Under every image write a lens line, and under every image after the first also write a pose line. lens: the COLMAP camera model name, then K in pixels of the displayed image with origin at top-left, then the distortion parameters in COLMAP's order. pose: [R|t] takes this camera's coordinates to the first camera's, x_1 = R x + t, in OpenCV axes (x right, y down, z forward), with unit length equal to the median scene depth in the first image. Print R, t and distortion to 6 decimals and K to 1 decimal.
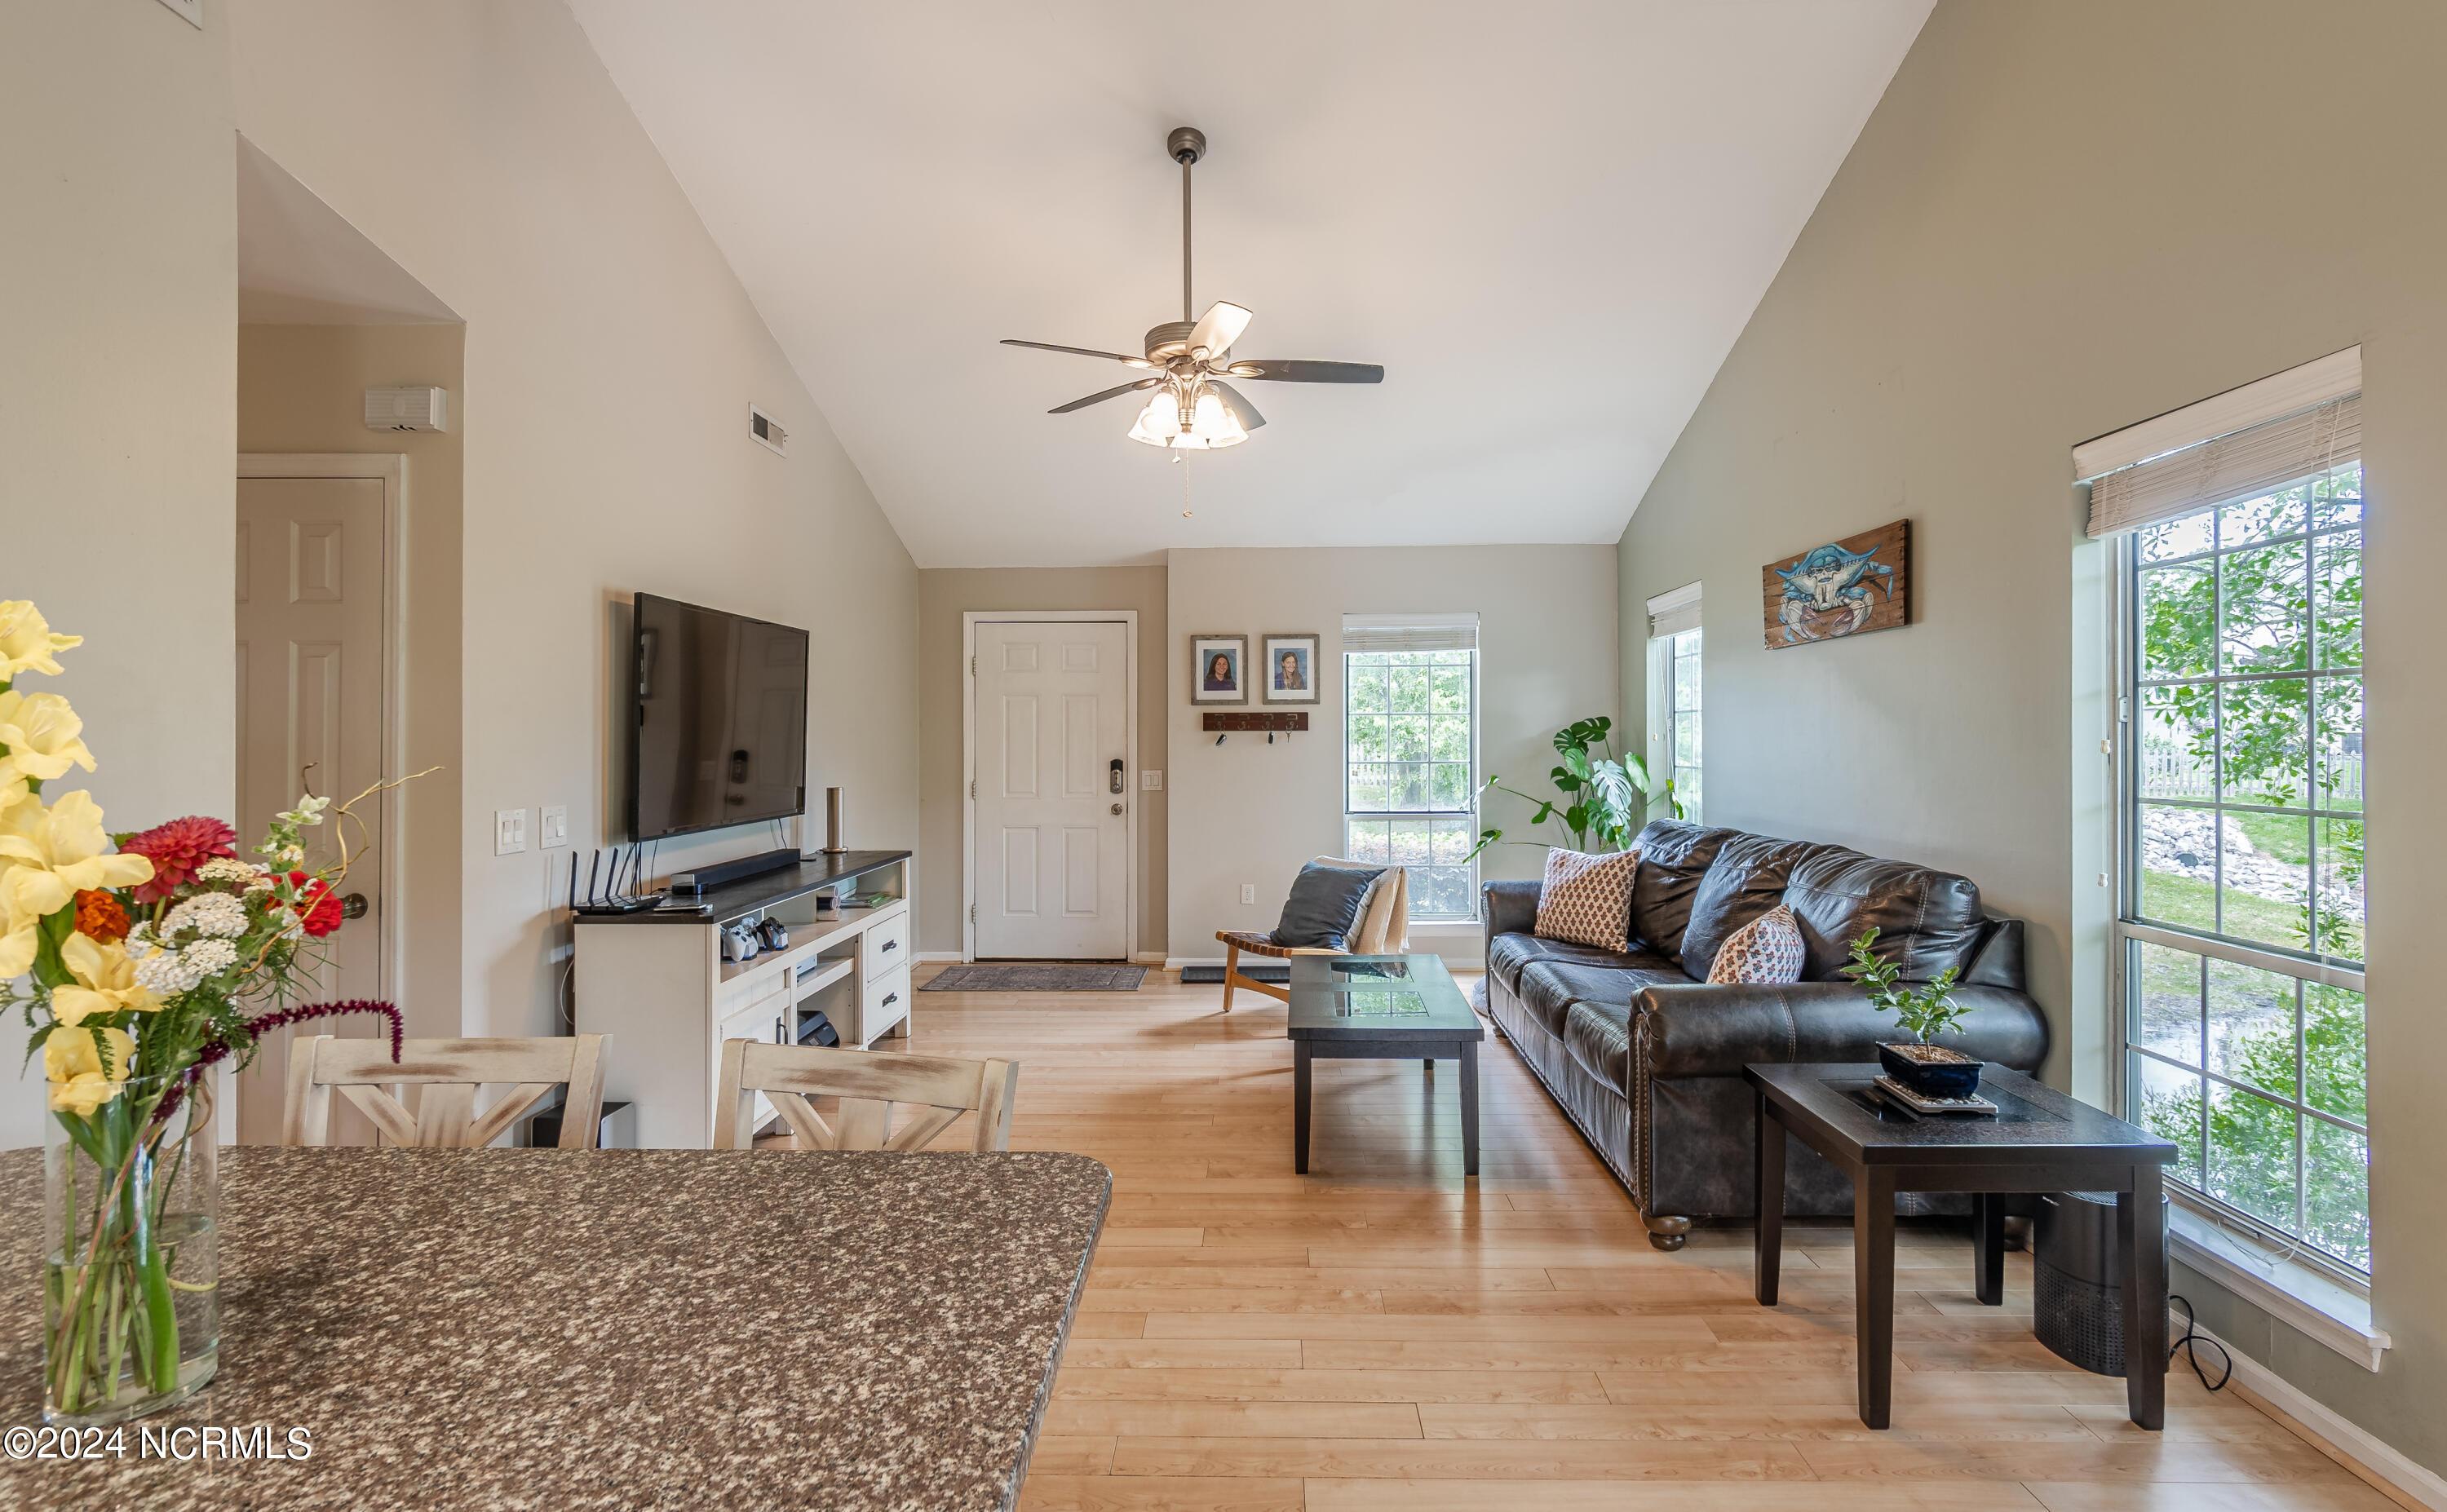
lens RADIAL K [[1124.1, 0, 1230.5], [0, 1124.1, 721.7], [0, 0, 1]] dist [-0.000221, -0.000284]
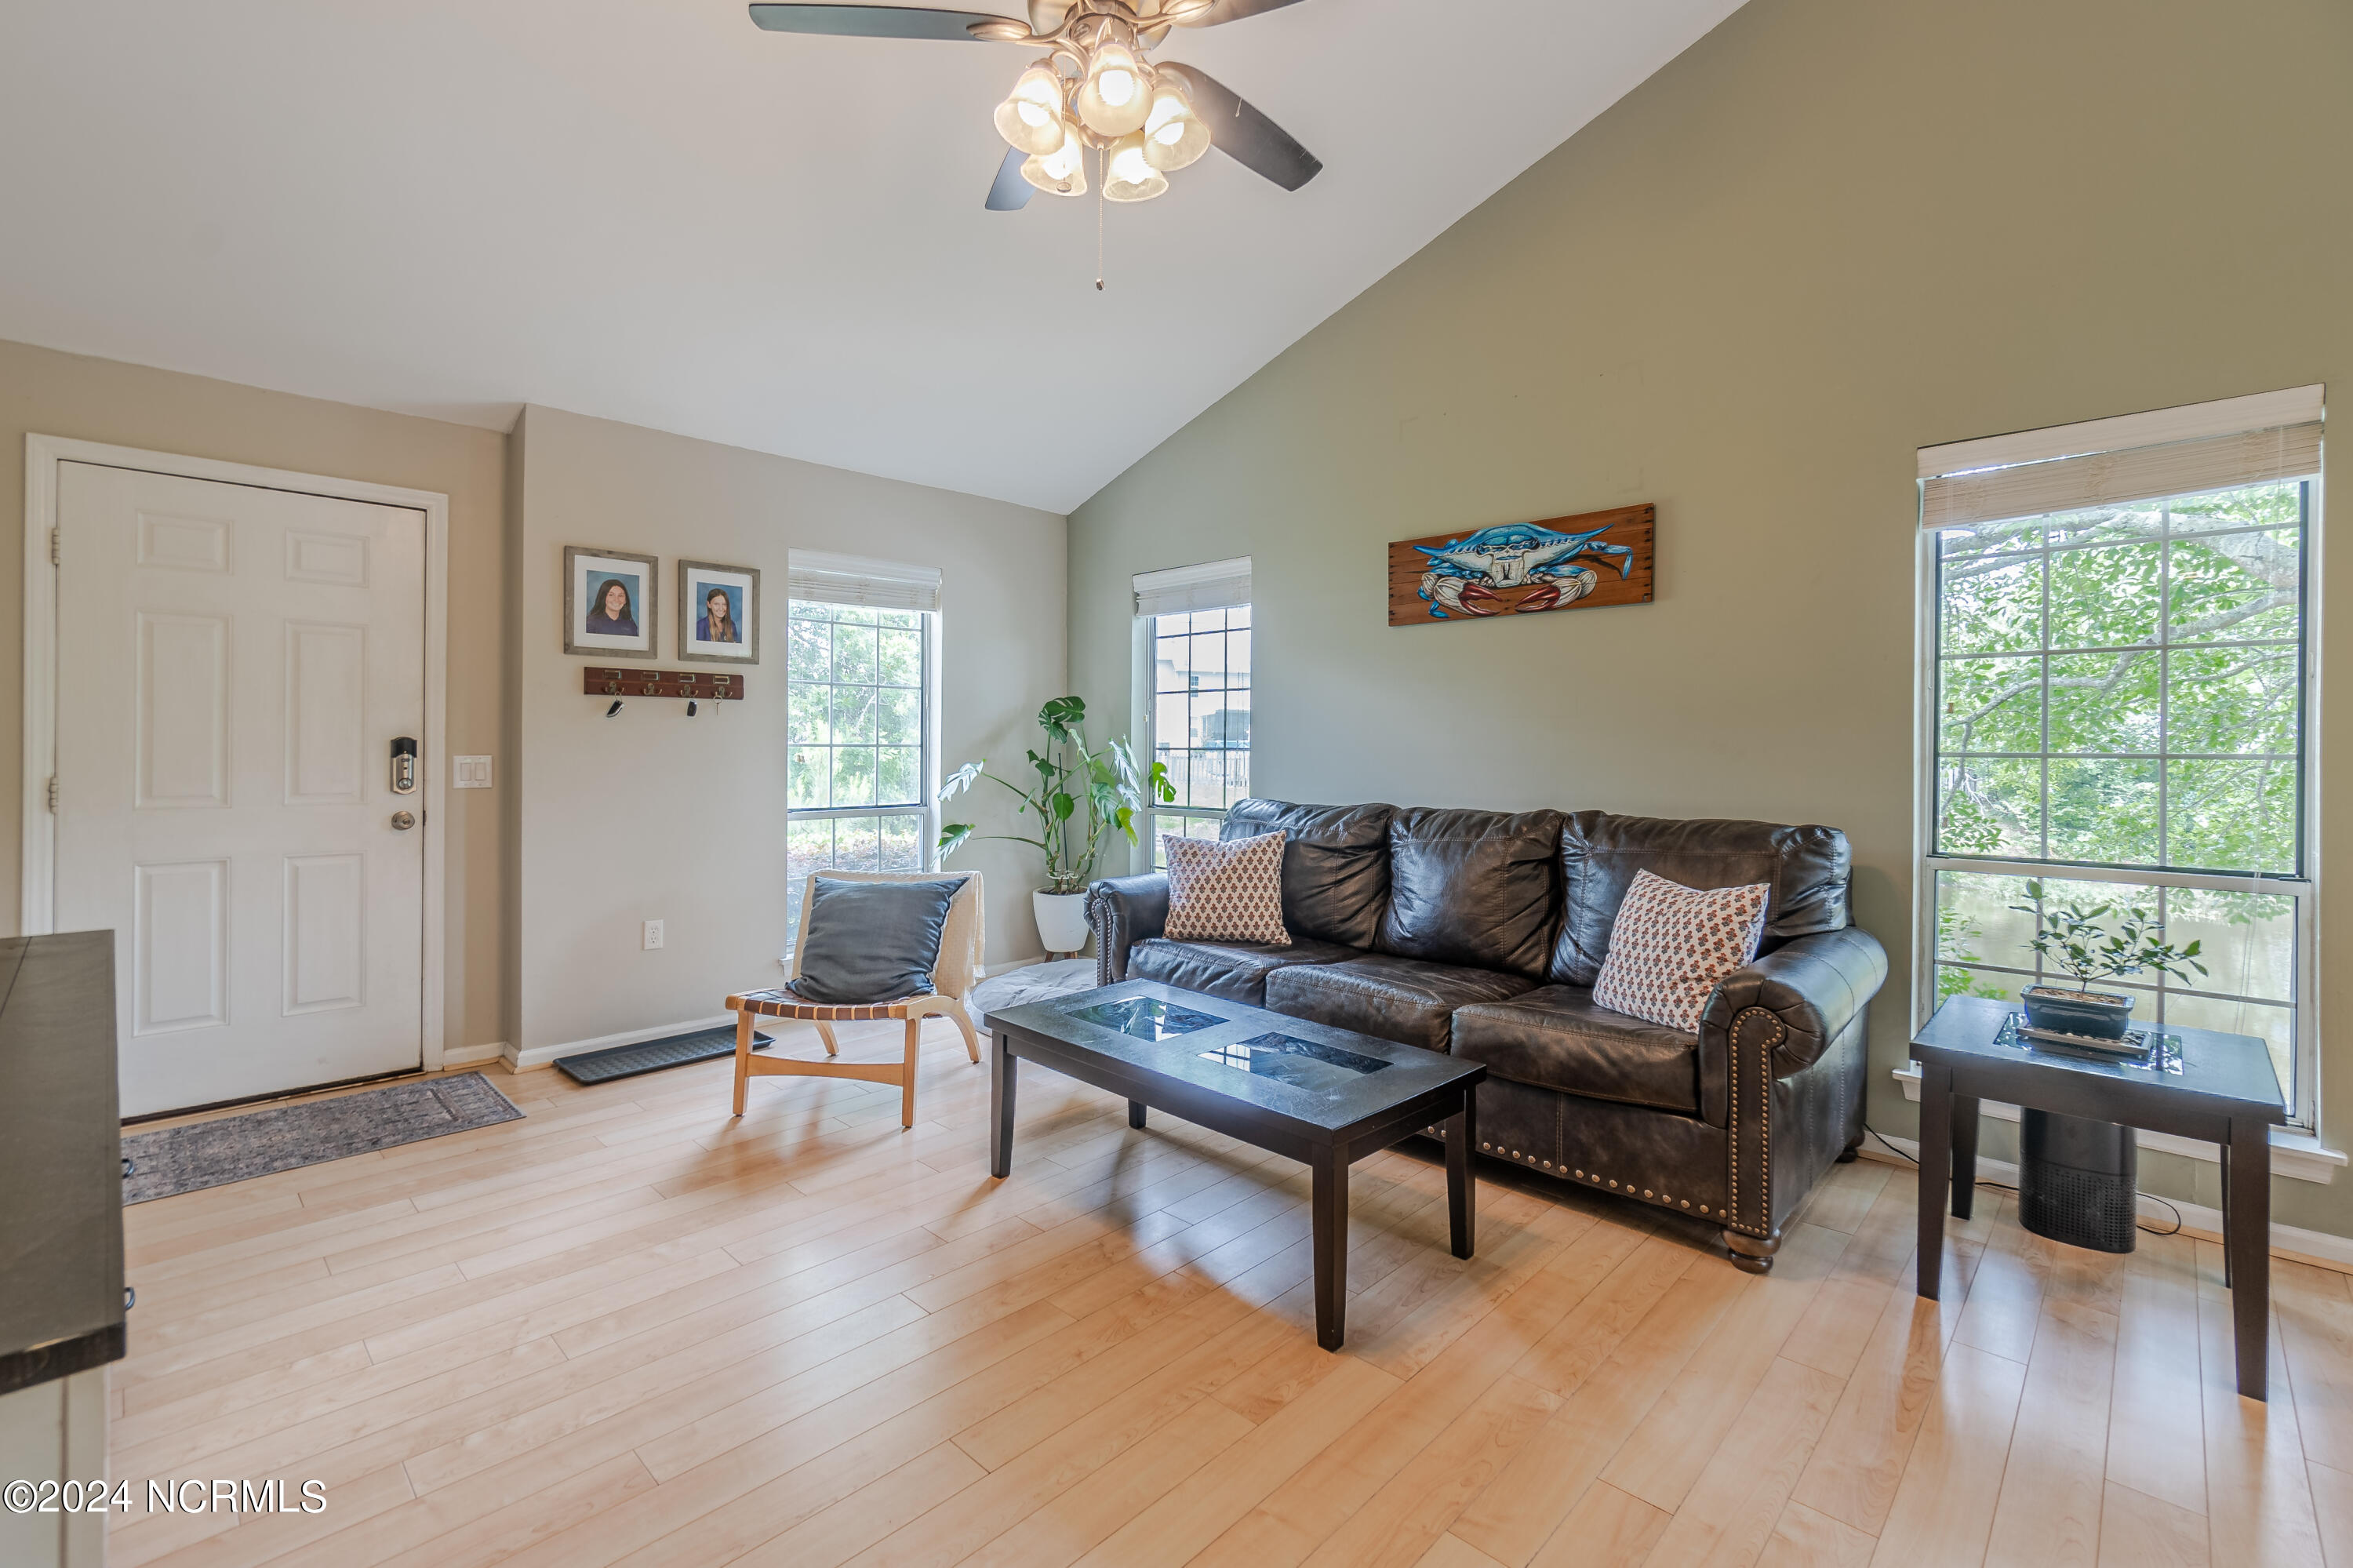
lens RADIAL K [[1027.0, 0, 1171.7], [0, 1027.0, 739.0], [0, 0, 1]] dist [-0.011237, 0.003923]
pose [[0.690861, 0.012069, 0.722887, -0.219175], [-0.018756, 0.999823, 0.001232, 0.027169], [-0.722744, -0.014410, 0.690965, 0.339795]]
